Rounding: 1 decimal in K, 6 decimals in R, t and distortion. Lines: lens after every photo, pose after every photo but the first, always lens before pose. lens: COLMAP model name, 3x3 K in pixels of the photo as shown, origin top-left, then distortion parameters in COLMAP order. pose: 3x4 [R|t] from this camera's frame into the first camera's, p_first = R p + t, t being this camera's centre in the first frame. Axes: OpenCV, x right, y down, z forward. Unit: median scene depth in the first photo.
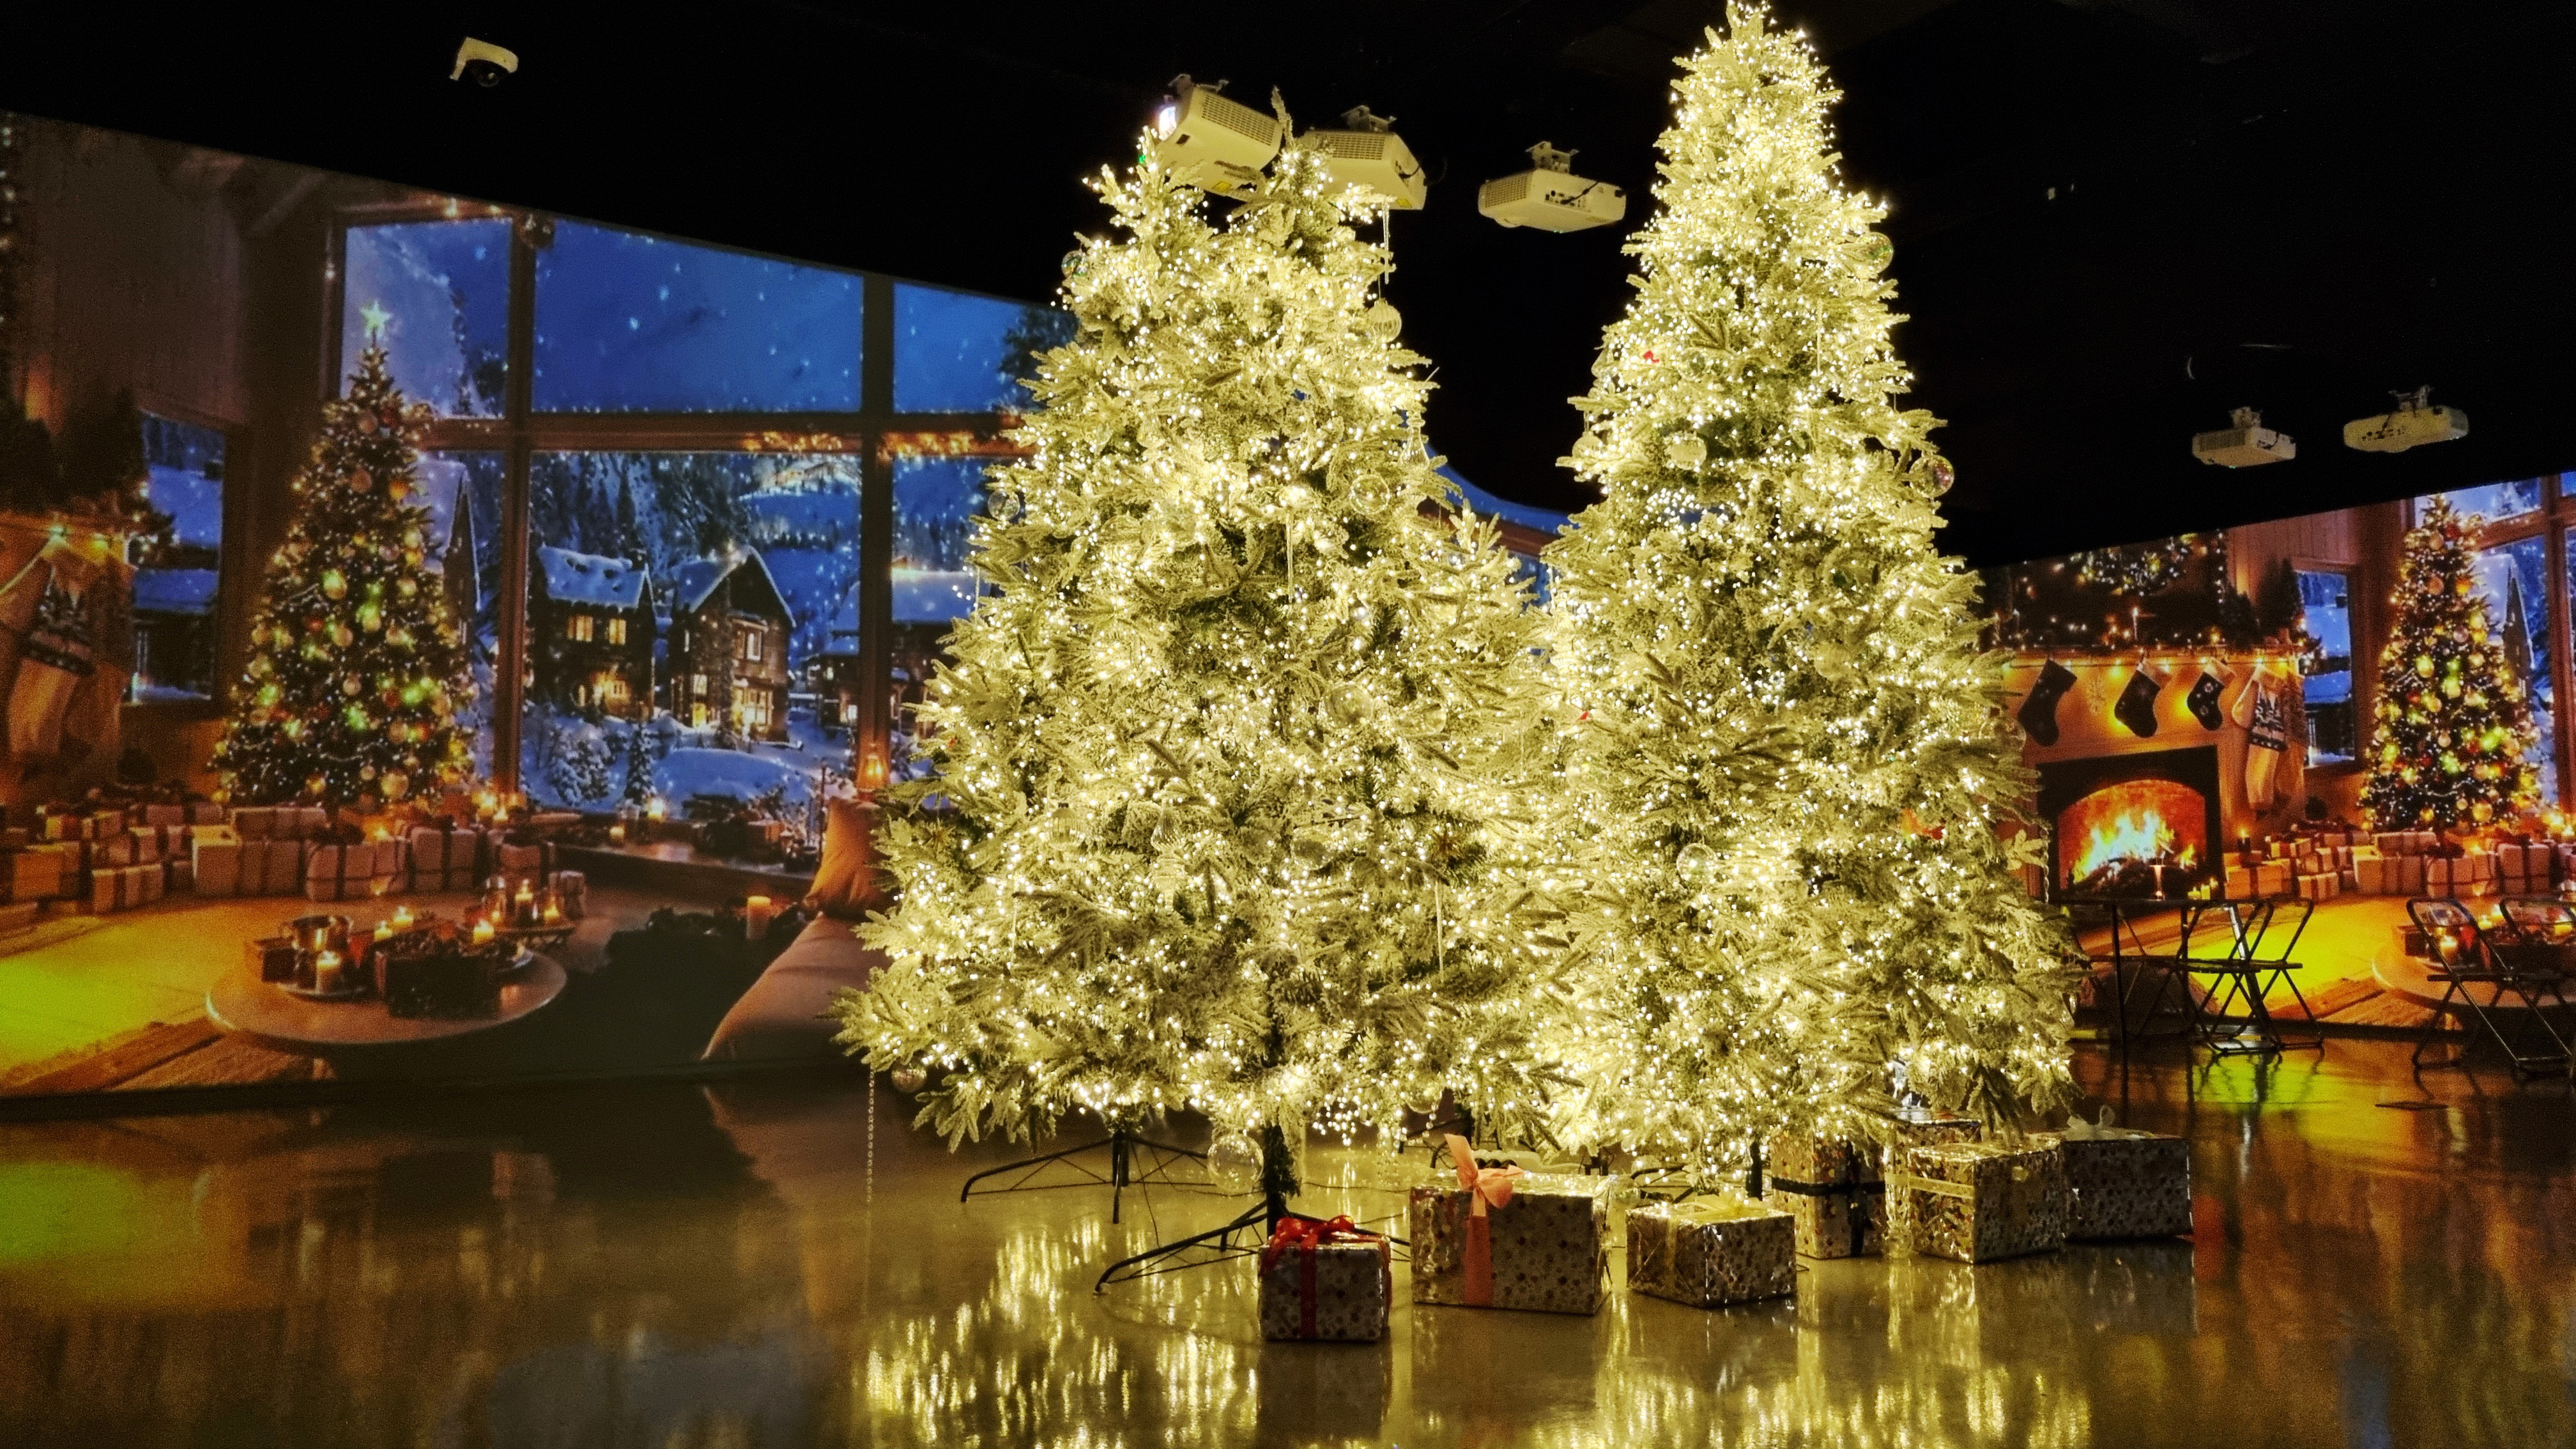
lens RADIAL K [[2117.2, 0, 1218.7], [0, 2117.2, 729.3], [0, 0, 1]] dist [0.041761, -0.004227]
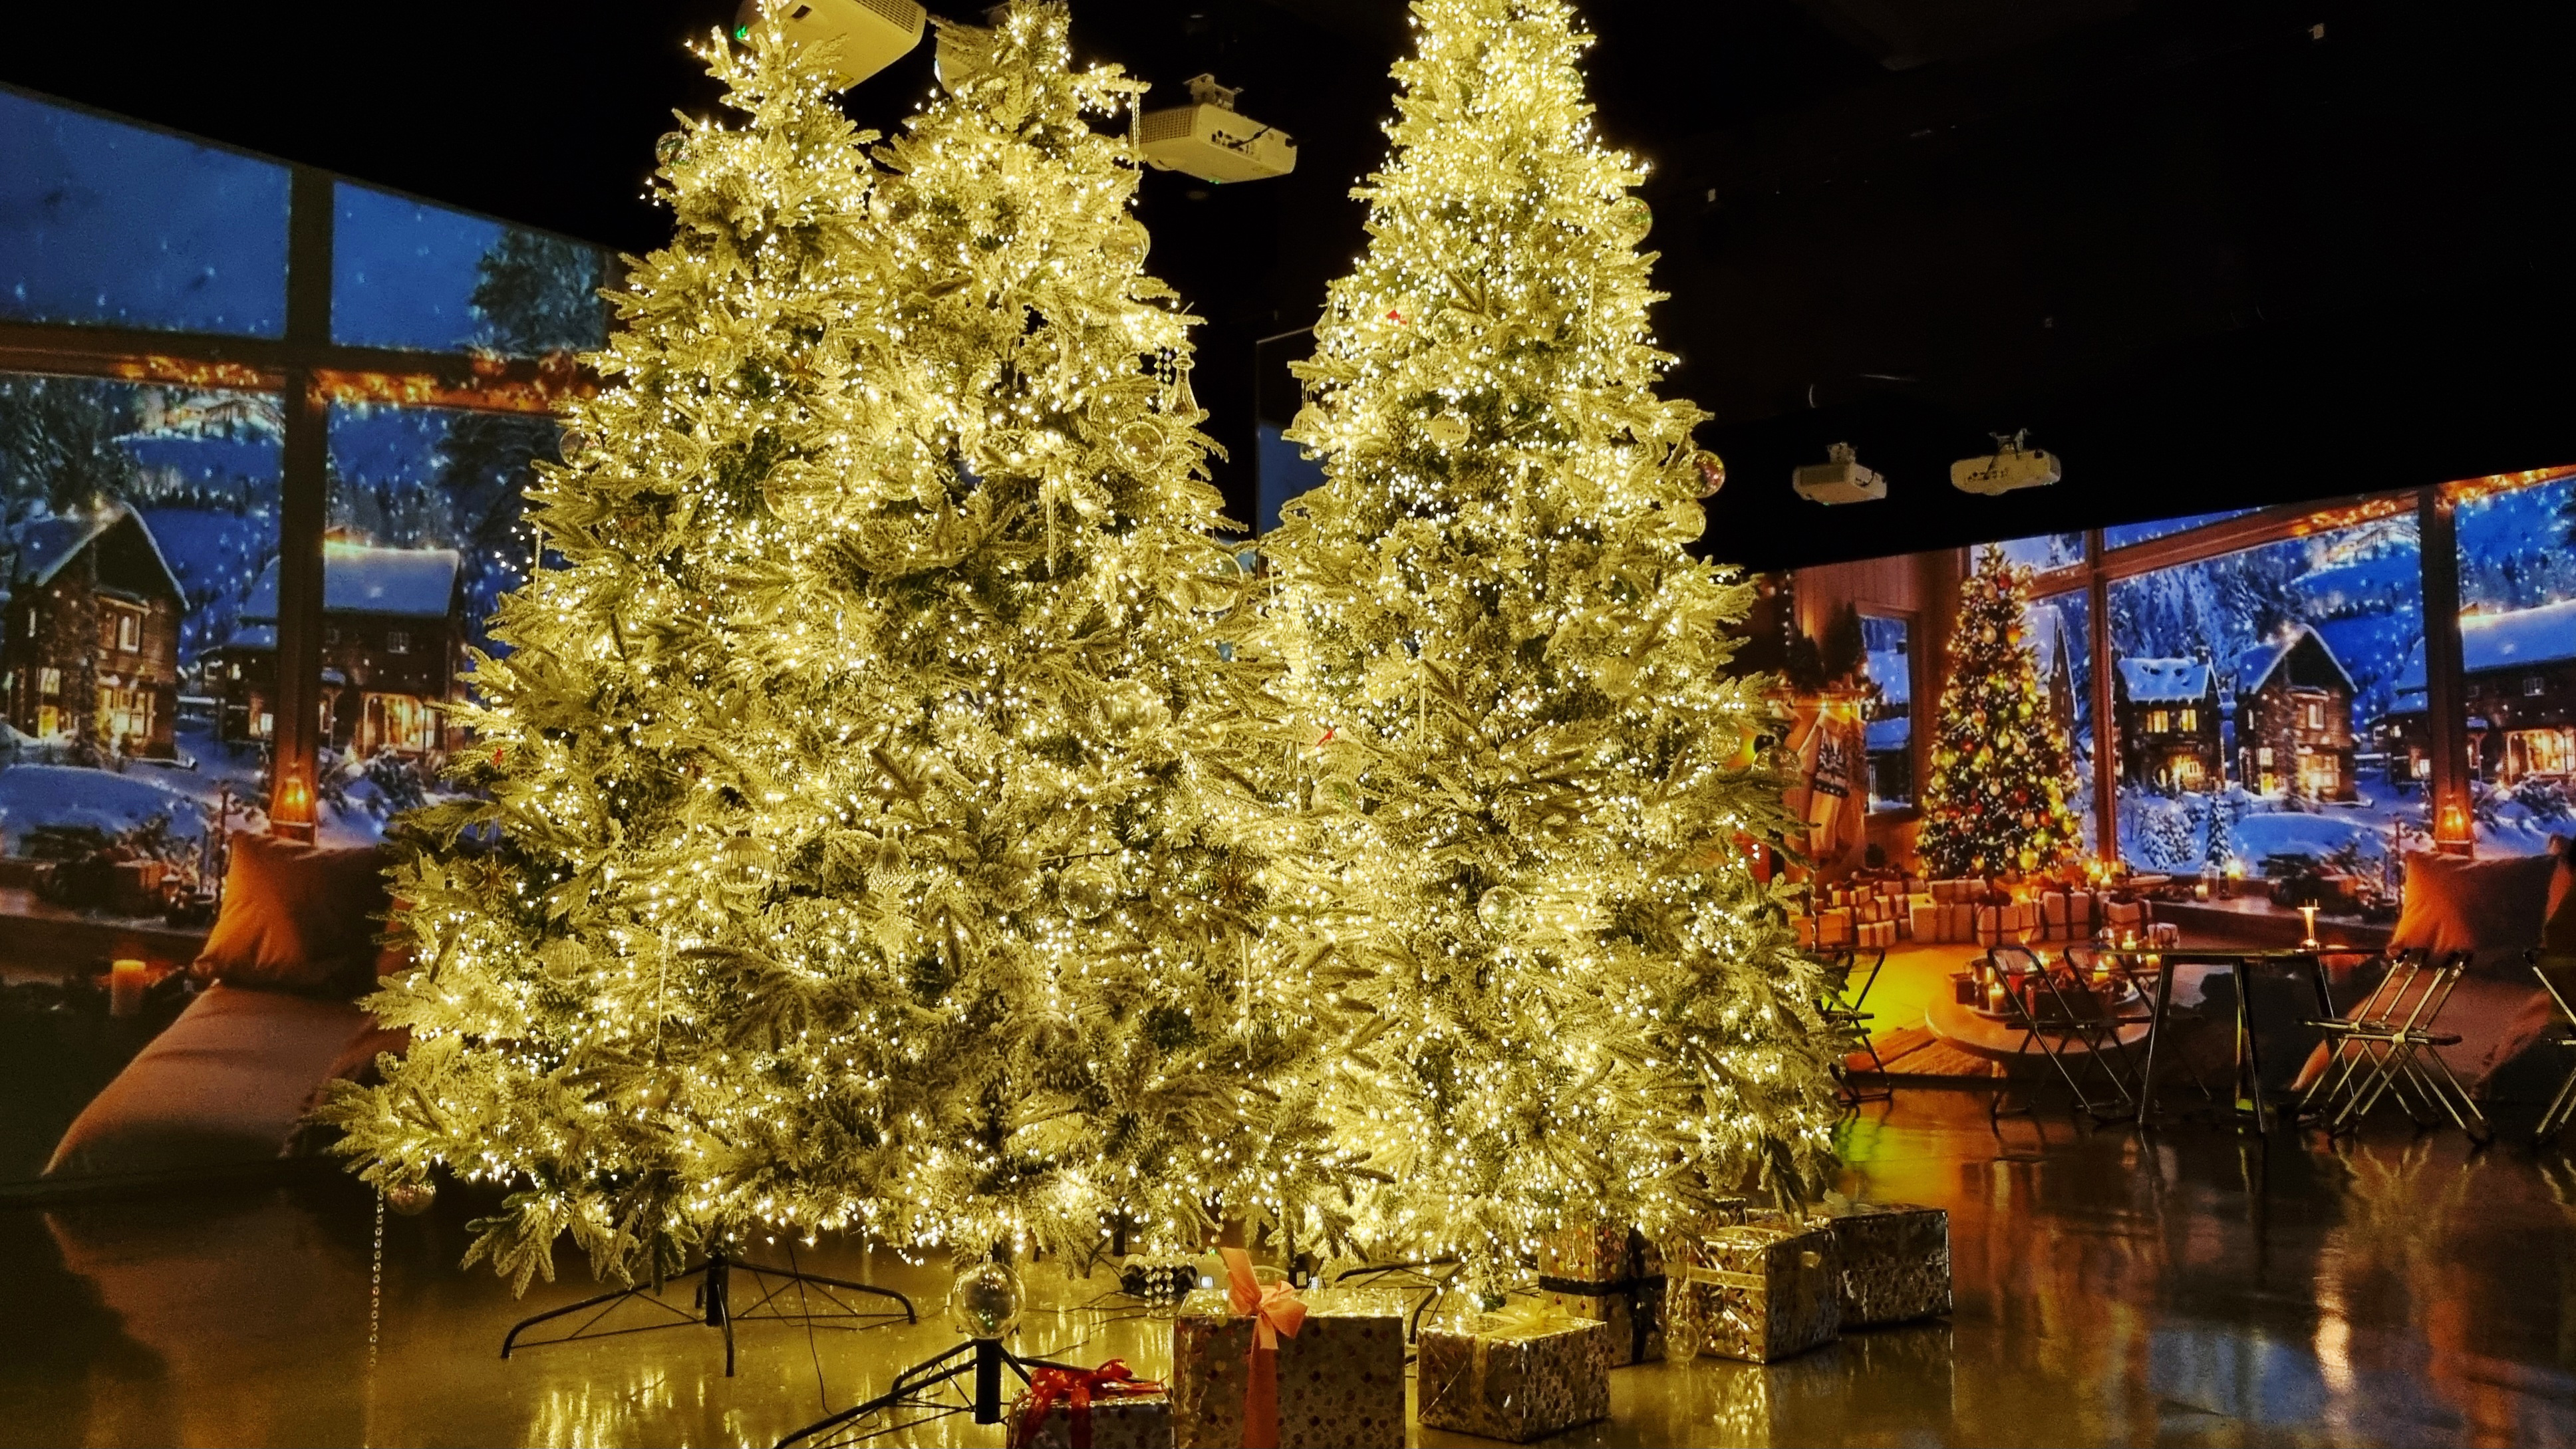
lens RADIAL K [[2269.7, 0, 1287.6], [0, 2269.7, 753.1], [0, 0, 1]] dist [0.037493, 0.007758]
pose [[0.955109, 0.019416, 0.295619, -0.100220], [-0.016801, 0.999794, -0.011383, 0.010399], [-0.295779, 0.005905, 0.955238, 0.133941]]
